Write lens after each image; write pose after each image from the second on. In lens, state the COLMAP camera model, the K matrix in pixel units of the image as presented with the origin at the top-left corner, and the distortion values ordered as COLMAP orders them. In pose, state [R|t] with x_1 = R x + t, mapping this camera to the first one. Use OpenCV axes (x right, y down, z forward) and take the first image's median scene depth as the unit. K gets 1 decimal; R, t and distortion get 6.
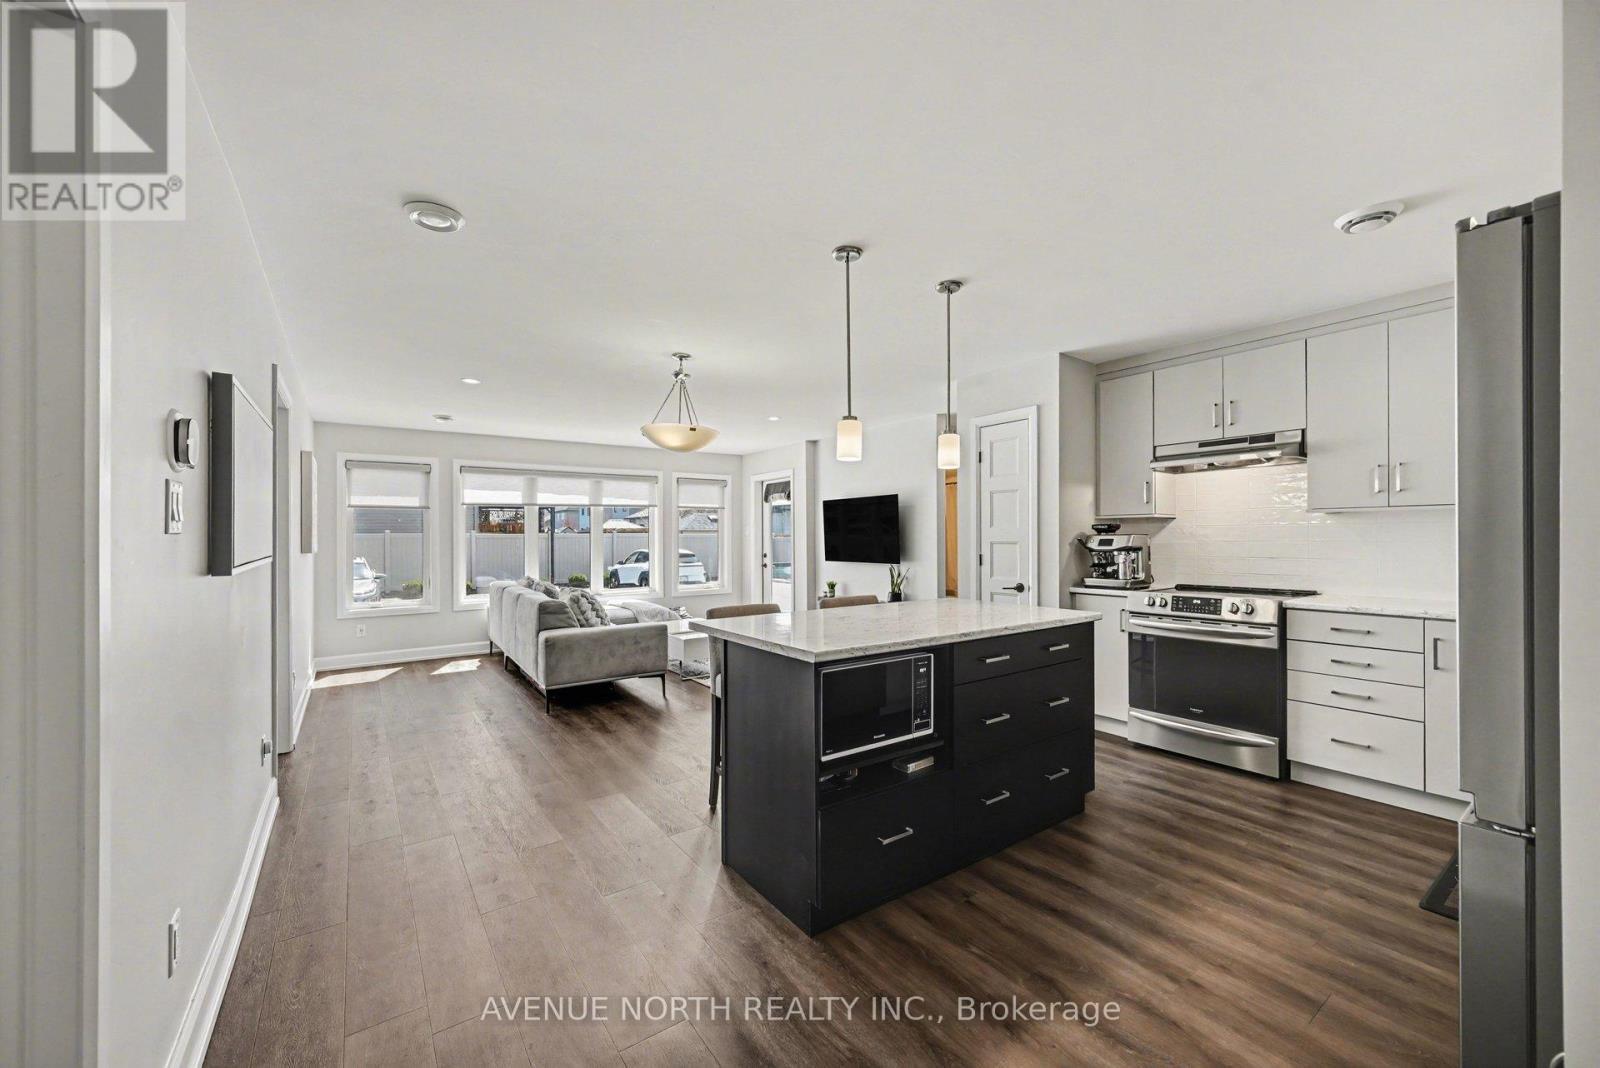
lens RADIAL K [[635.1, 0, 803.6], [0, 635.1, 539.2], [0, 0, 1]] dist [-0.000338, -0.000274]
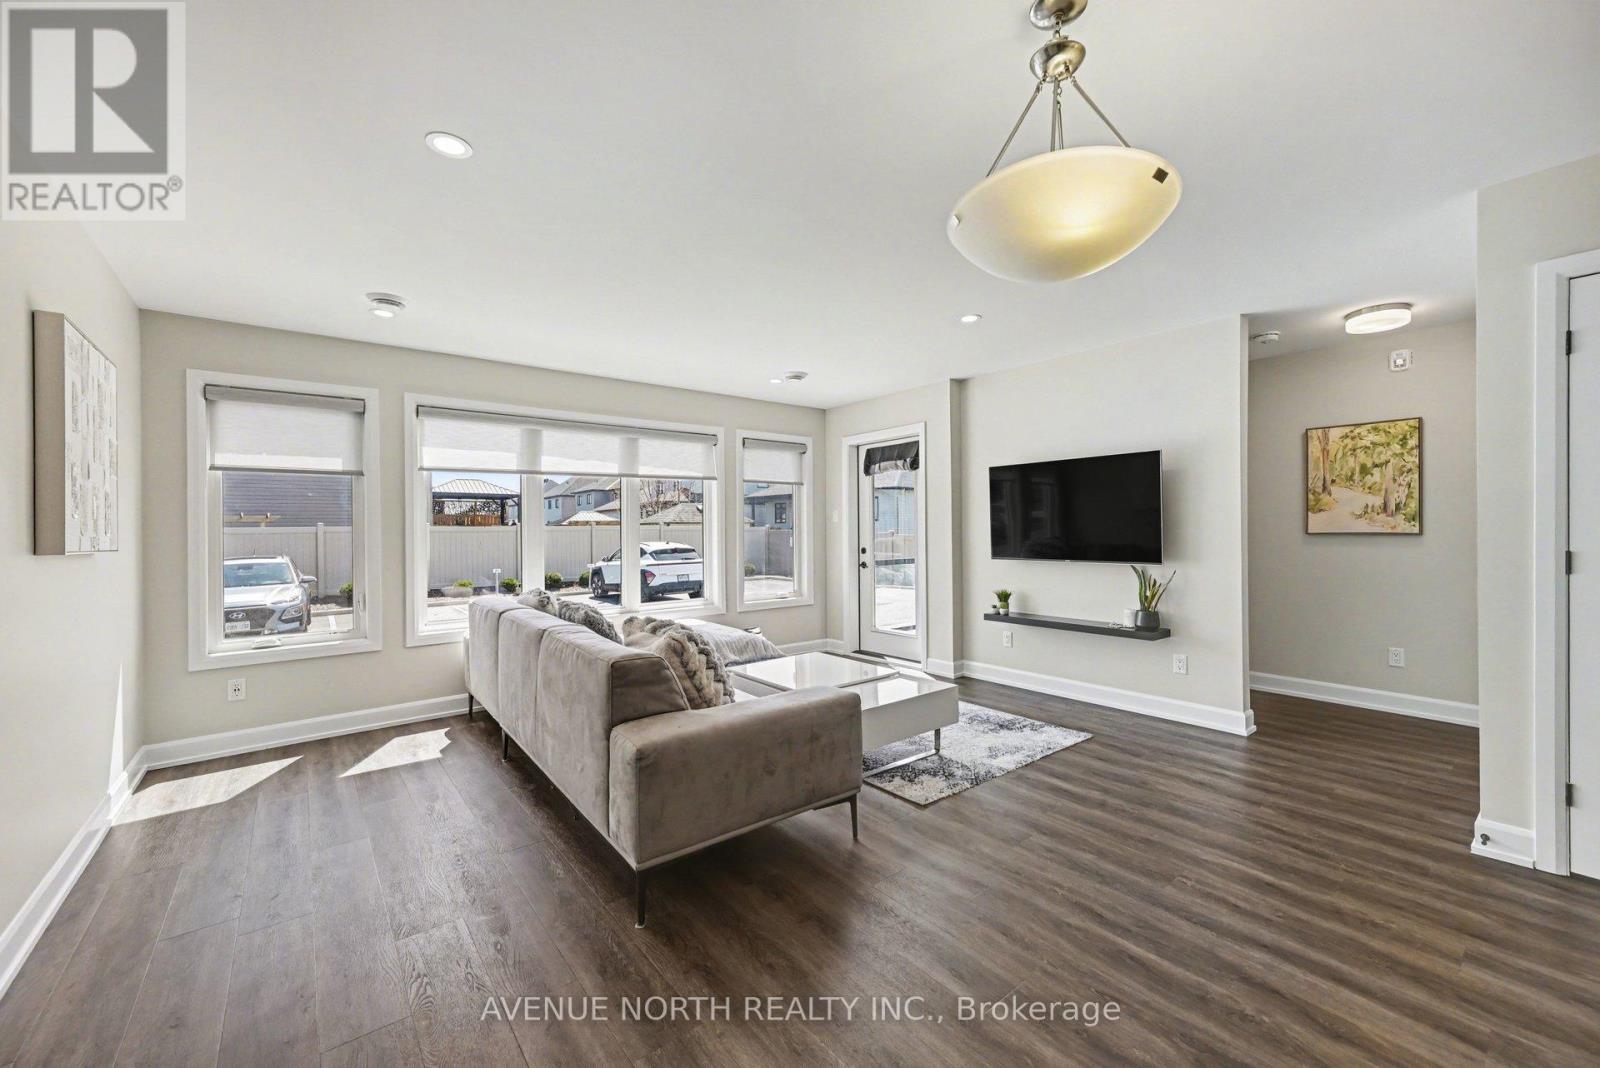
lens RADIAL K [[635.1, 0, 807.9], [0, 635.1, 532.0], [0, 0, 1]] dist [-0.000338, -0.000274]
pose [[0.997779, -0.003792, 0.066506, -0.185832], [0.003903, 0.999991, -0.001539, 0.006221], [-0.066499, 0.001796, 0.997785, 0.330314]]
